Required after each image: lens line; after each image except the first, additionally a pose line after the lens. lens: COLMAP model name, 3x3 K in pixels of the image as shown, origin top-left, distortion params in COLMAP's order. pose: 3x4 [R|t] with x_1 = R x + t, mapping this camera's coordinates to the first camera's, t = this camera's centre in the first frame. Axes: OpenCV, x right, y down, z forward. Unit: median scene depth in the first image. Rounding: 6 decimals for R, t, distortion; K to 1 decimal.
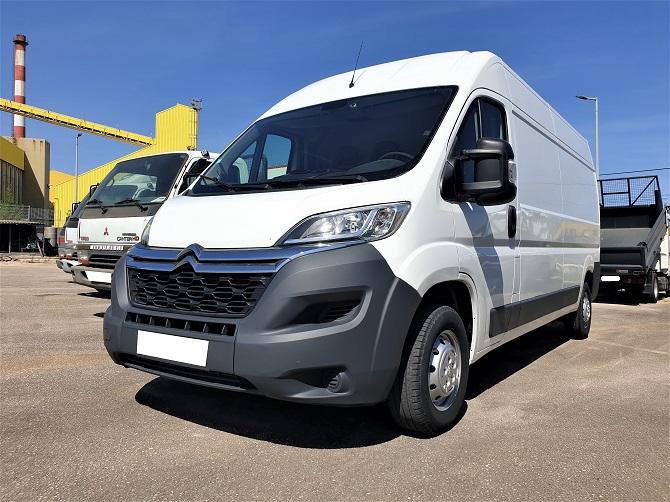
lens RADIAL K [[520.2, 0, 335.0], [0, 520.2, 251.0], [0, 0, 1]] dist [-0.194211, -0.000032]
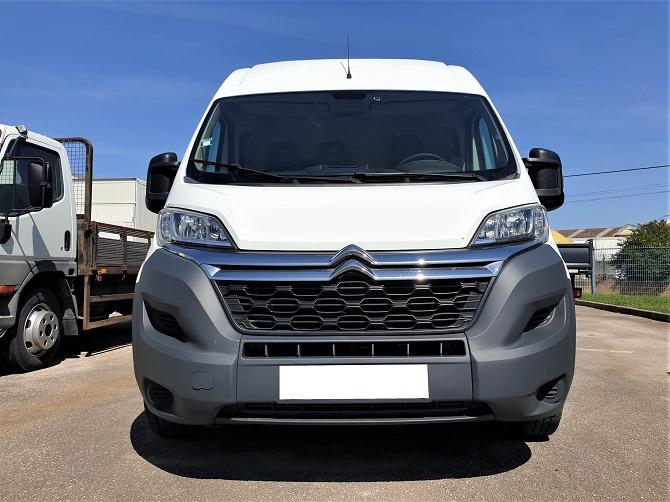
lens RADIAL K [[500.9, 0, 335.0], [0, 500.9, 251.0], [0, 0, 1]] dist [0.047678, -0.000487]
pose [[0.843943, -0.000448, 0.536433, -0.713518], [0.005351, 0.999957, -0.007583, 0.000600], [-0.536407, 0.009270, 0.843909, 0.358670]]
